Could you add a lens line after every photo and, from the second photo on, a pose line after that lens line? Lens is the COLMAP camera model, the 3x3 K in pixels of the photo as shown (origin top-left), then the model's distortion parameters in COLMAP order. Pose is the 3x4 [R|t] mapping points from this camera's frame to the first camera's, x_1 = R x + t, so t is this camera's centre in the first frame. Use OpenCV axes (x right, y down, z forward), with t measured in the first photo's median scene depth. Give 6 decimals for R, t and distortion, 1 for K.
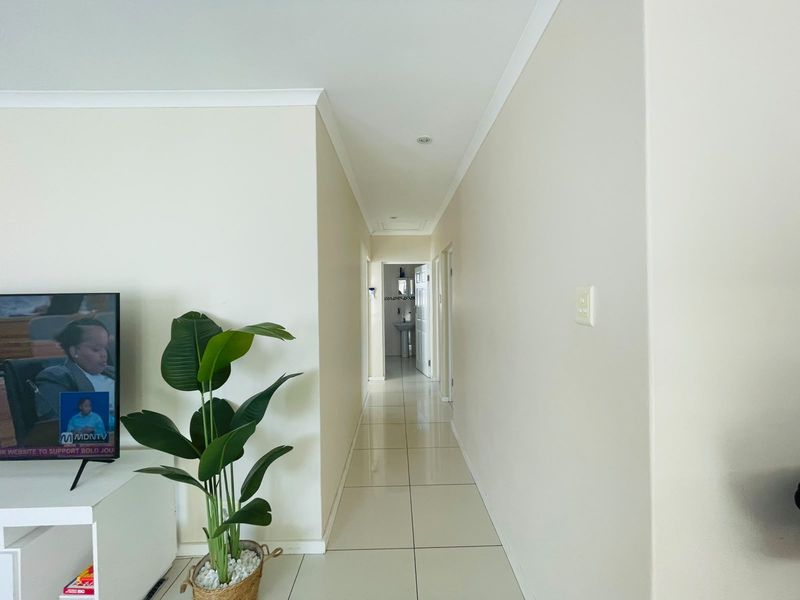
lens RADIAL K [[327.3, 0, 400.0], [0, 327.3, 300.0], [0, 0, 1]] dist [-0.002198, -0.000203]
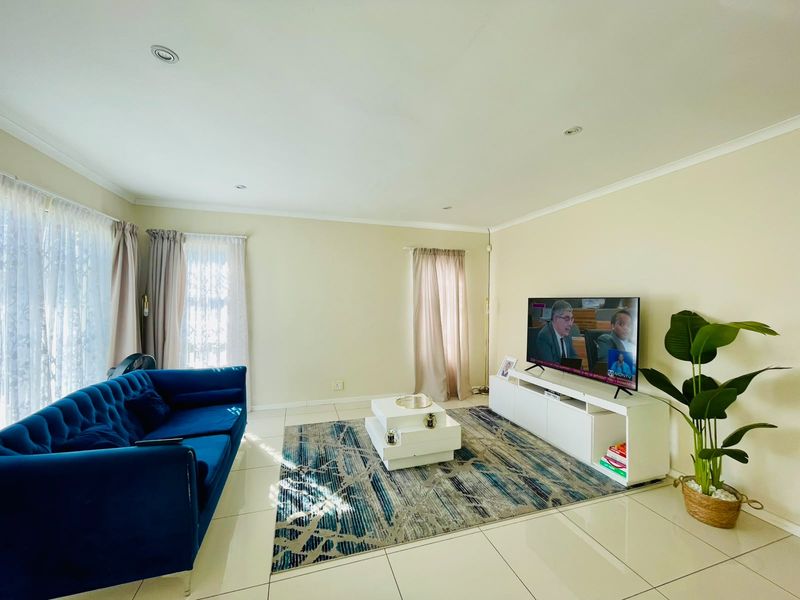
lens RADIAL K [[327.3, 0, 400.0], [0, 327.3, 300.0], [0, 0, 1]] dist [-0.002198, -0.000203]
pose [[0.293475, 0.017247, -0.955811, 0.435617], [-0.016072, 0.999785, 0.013105, -0.010001], [0.955832, 0.011515, 0.293689, -0.740891]]
